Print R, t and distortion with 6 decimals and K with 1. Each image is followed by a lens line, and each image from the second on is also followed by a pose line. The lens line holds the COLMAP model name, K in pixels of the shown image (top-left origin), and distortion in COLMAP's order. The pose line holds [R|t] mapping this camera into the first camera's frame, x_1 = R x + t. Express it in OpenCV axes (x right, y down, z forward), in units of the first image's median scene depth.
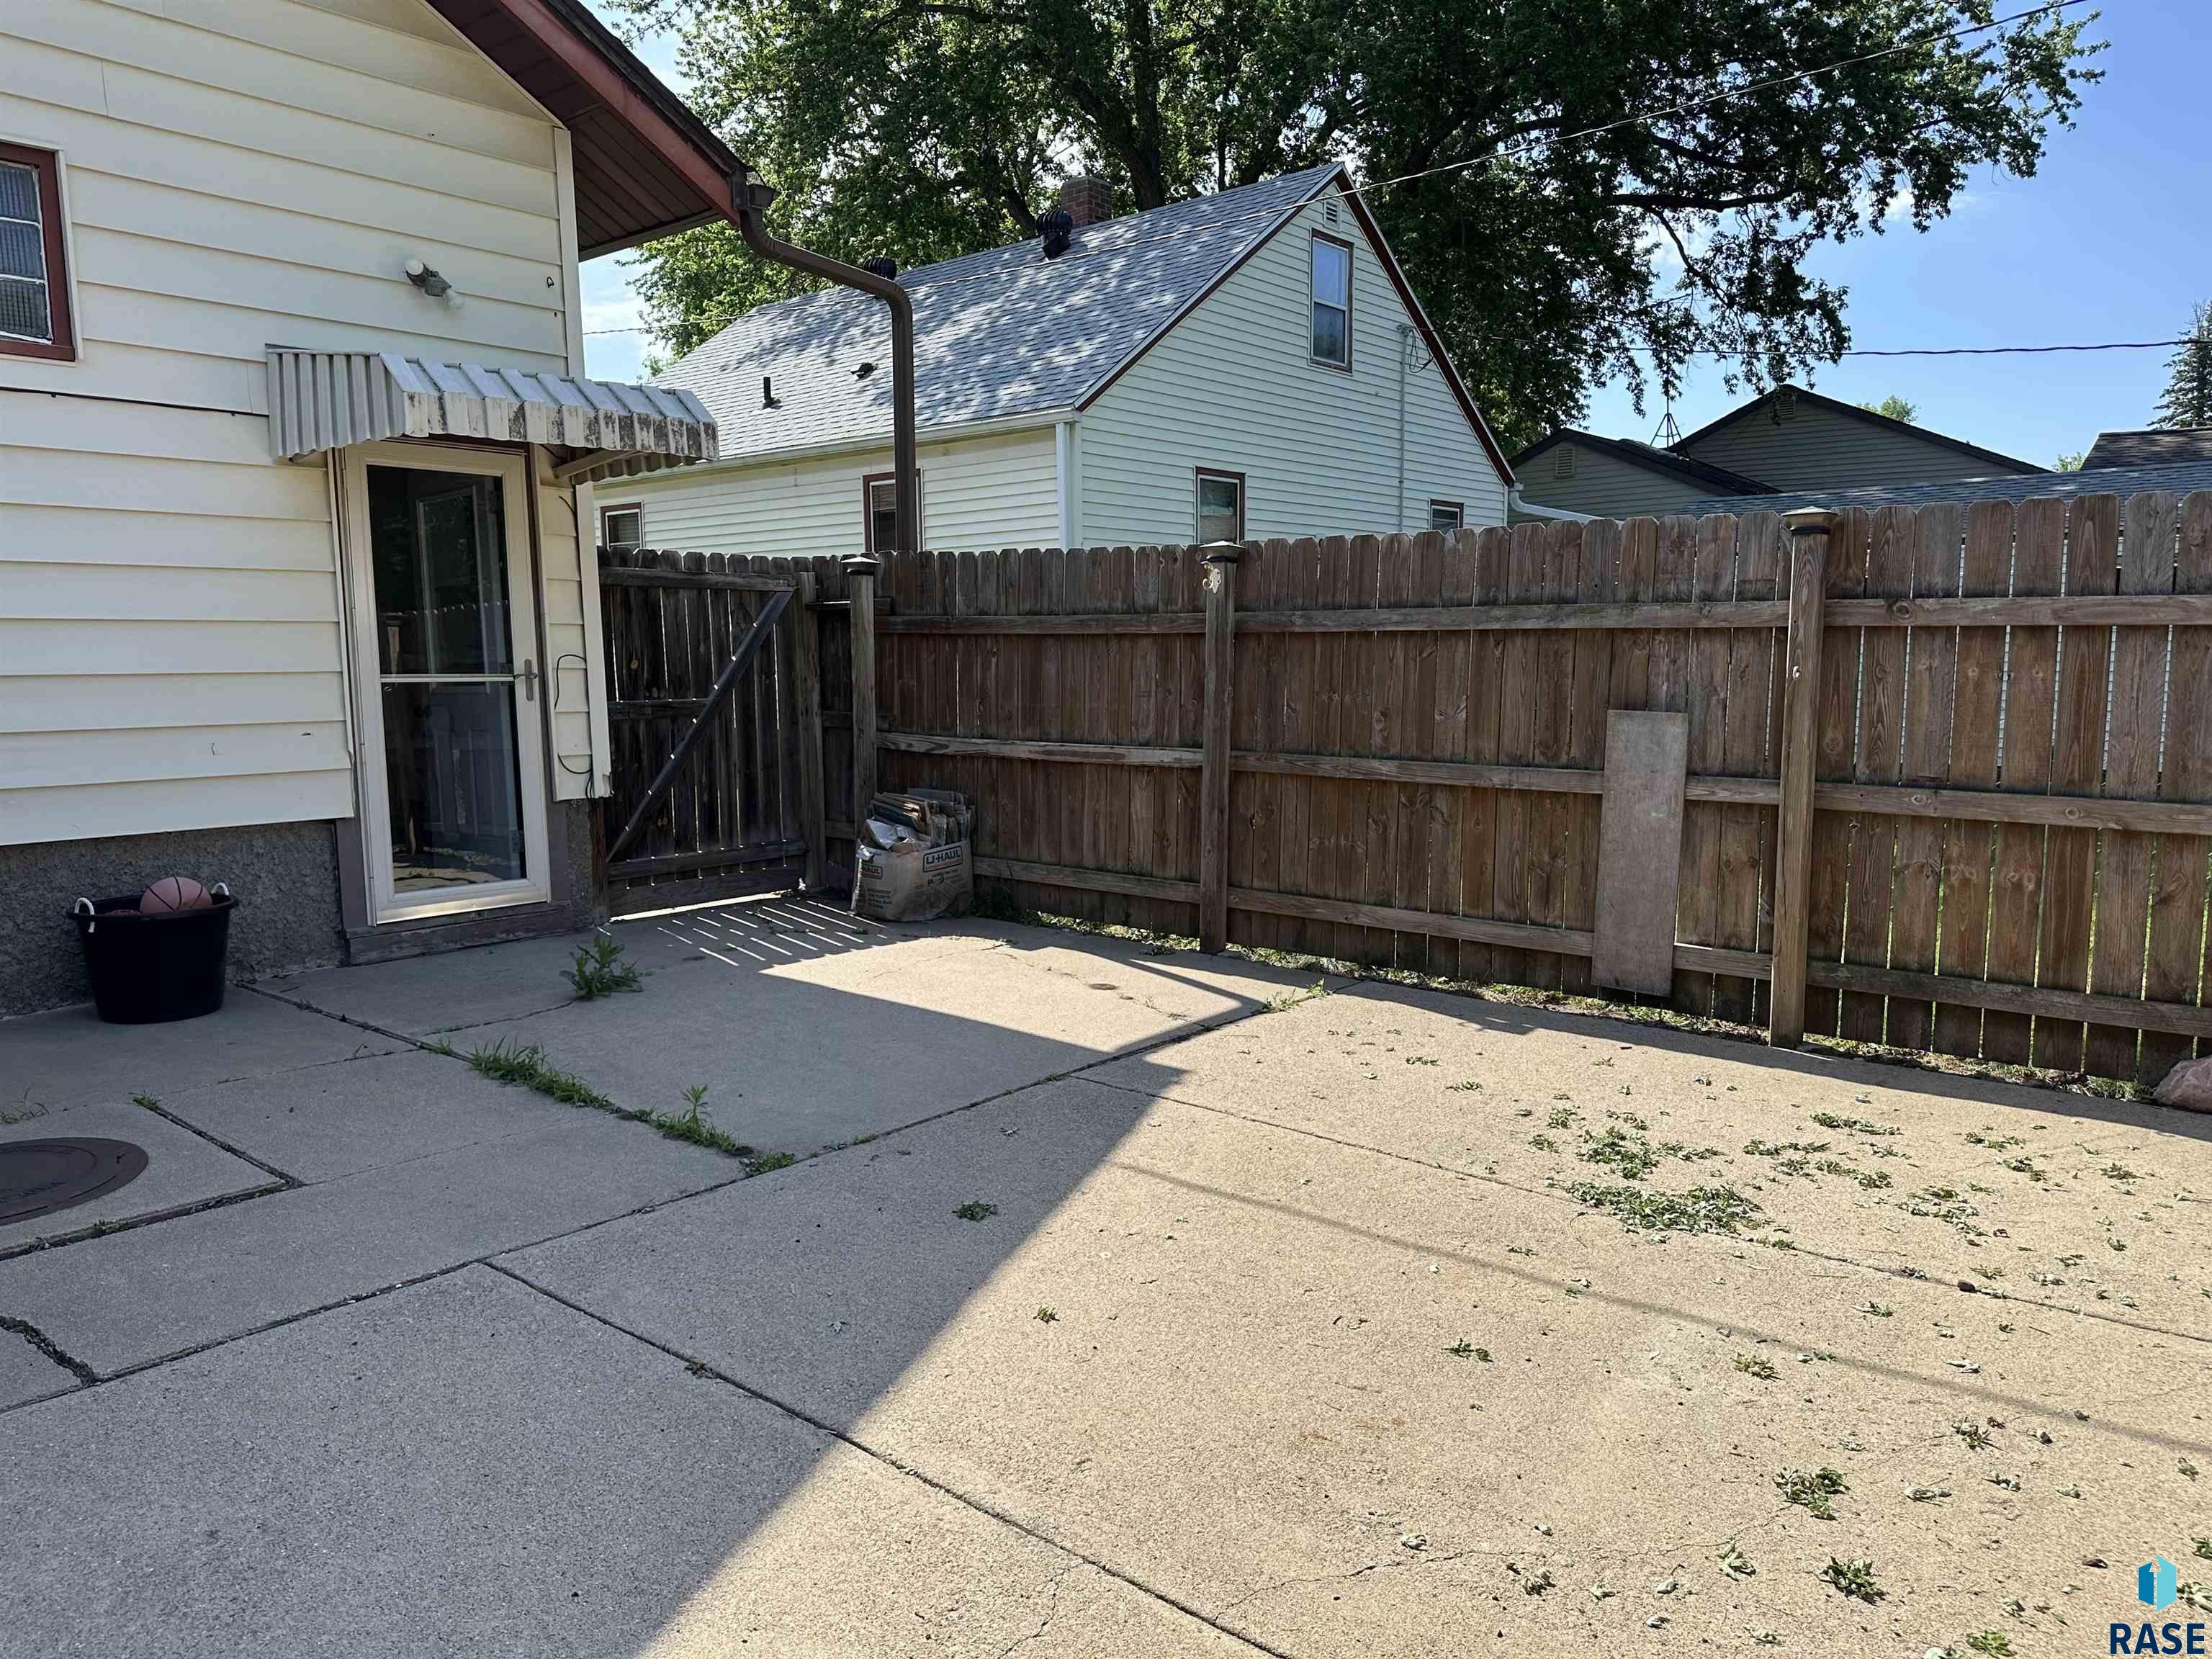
lens RADIAL K [[1543.0, 0, 1098.3], [0, 1543.0, 838.2], [0, 0, 1]] dist [0.141621, -0.230634]
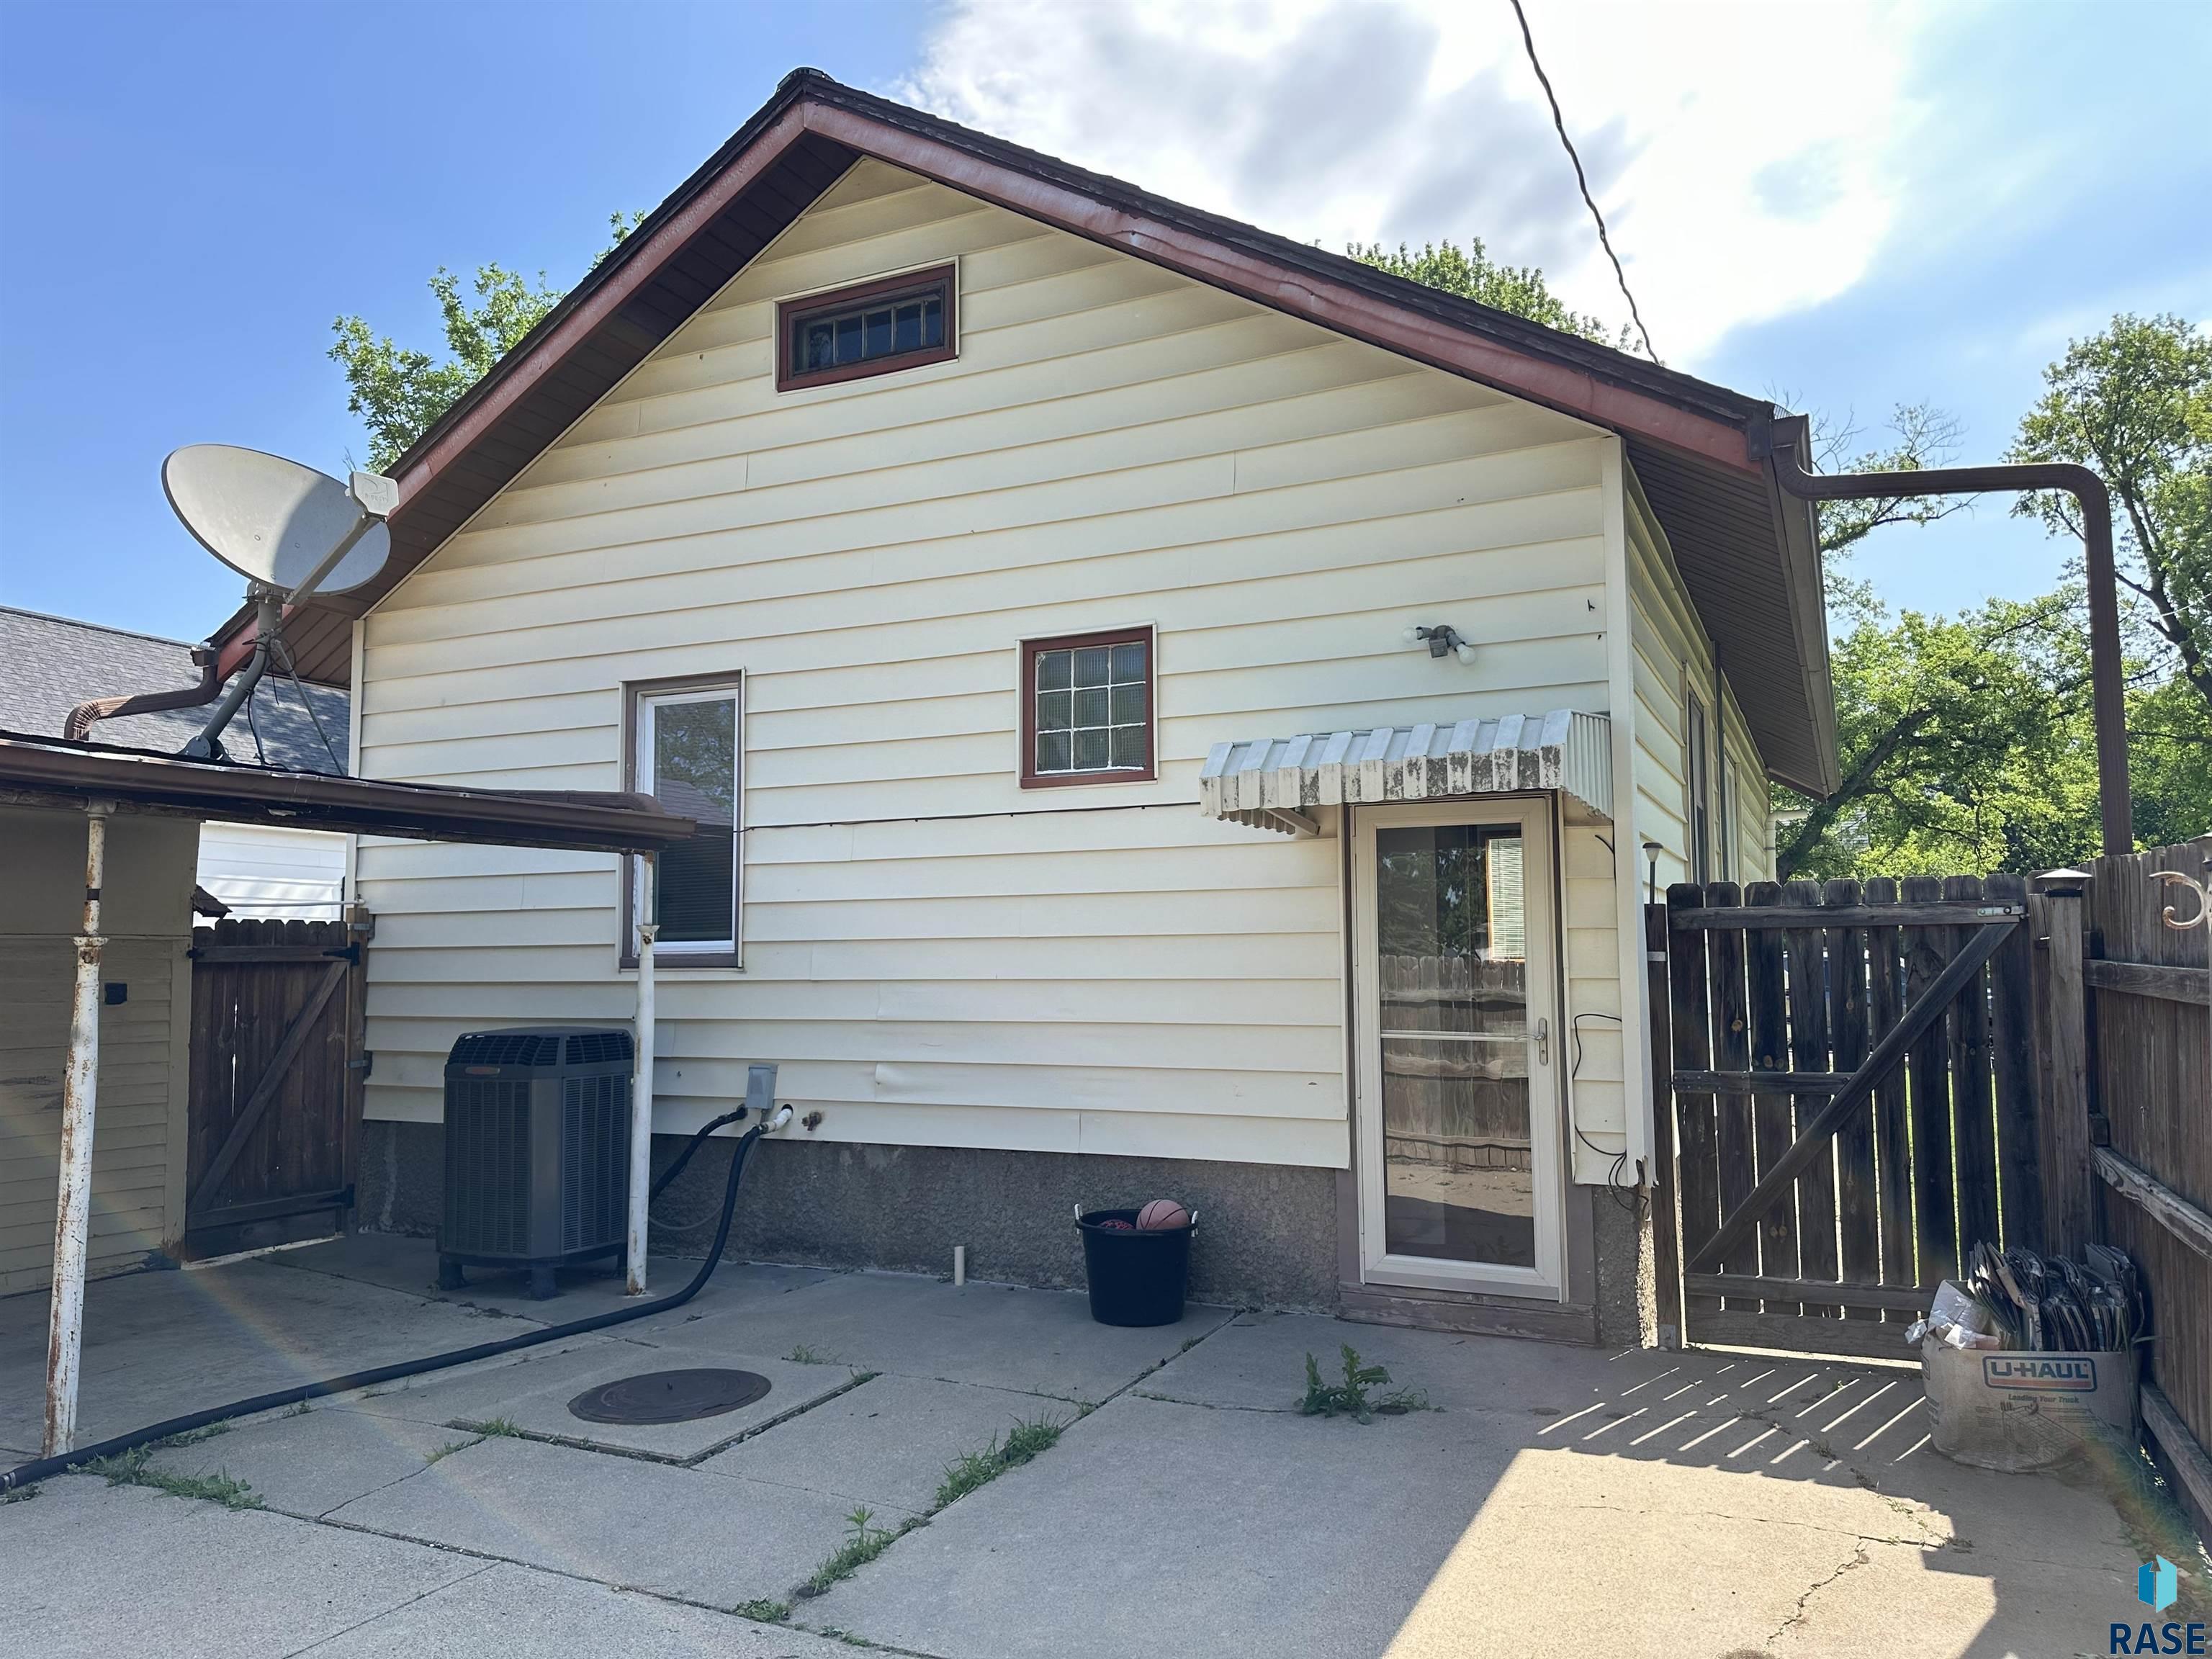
lens RADIAL K [[1543.0, 0, 1098.3], [0, 1543.0, 838.2], [0, 0, 1]] dist [0.141621, -0.230634]
pose [[0.257297, -0.070296, -0.963772, 0.554597], [-0.111090, 0.988586, -0.101764, -0.121897], [0.959926, 0.133249, 0.246551, 0.655356]]
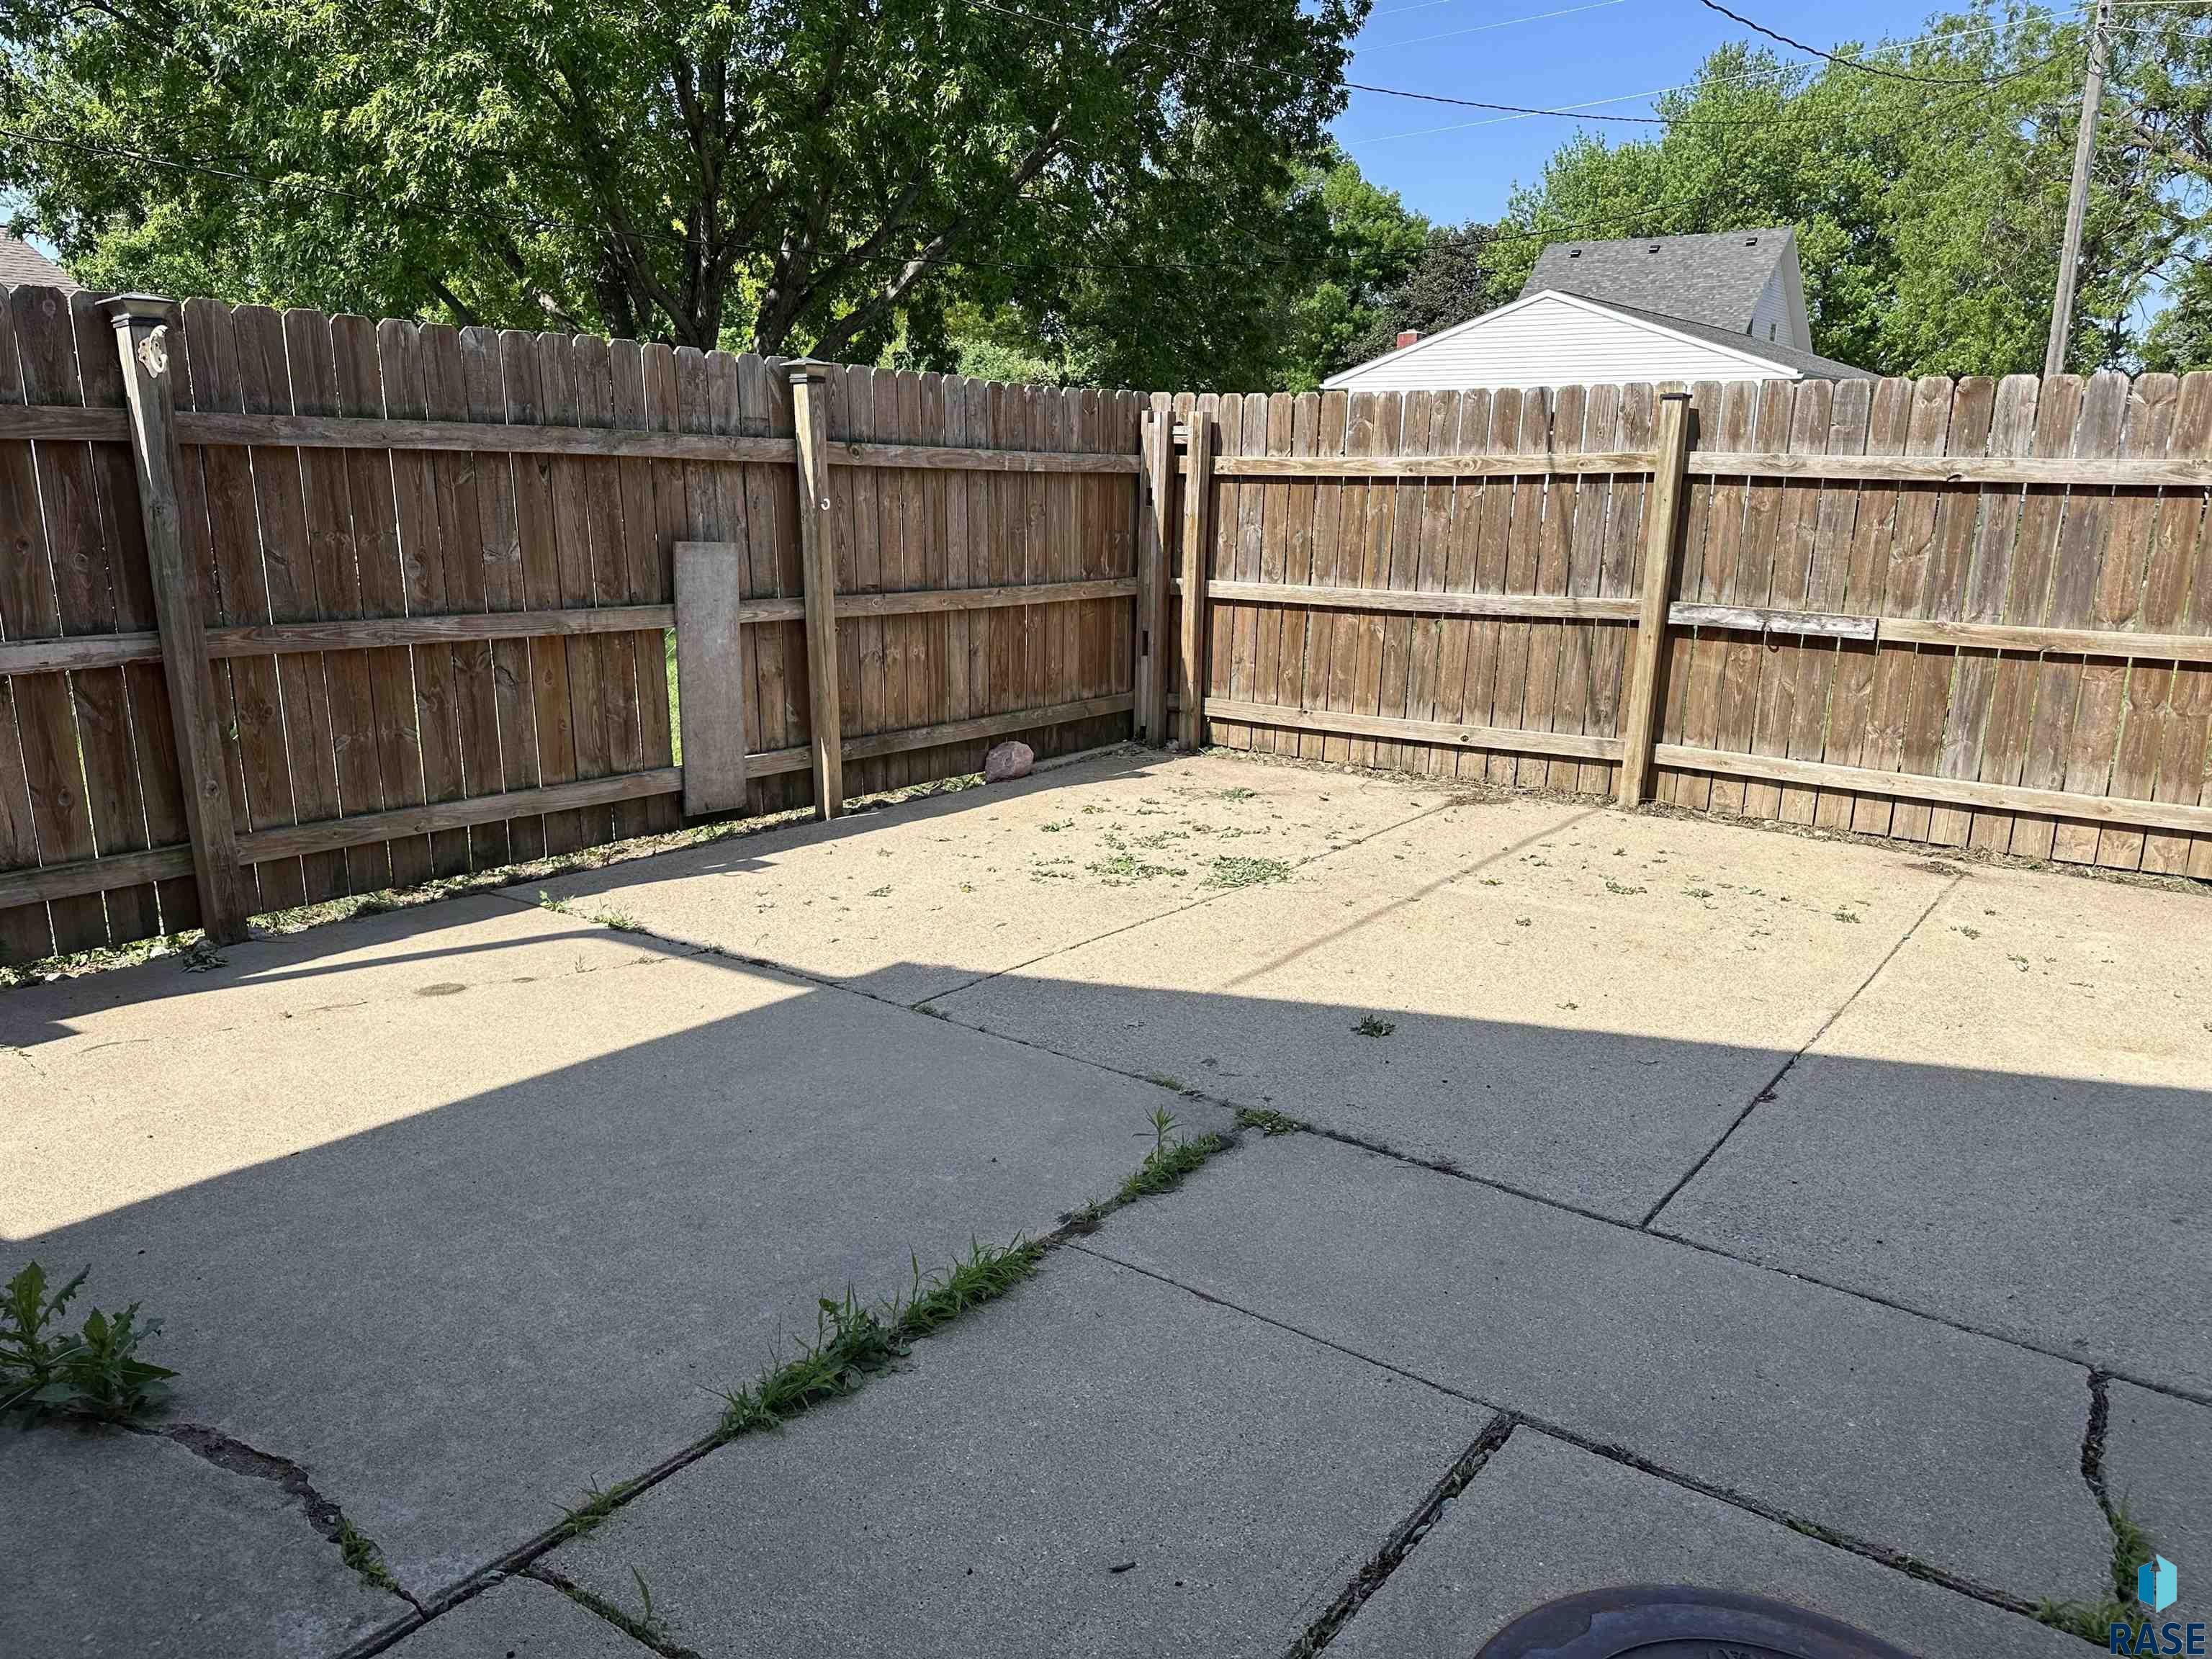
lens RADIAL K [[1543.0, 0, 1098.3], [0, 1543.0, 838.2], [0, 0, 1]] dist [0.141621, -0.230634]
pose [[-0.050861, -0.228458, 0.972224, -0.722646], [0.102644, 0.967133, 0.232632, -0.106207], [-0.993417, 0.111625, -0.025740, 0.798065]]
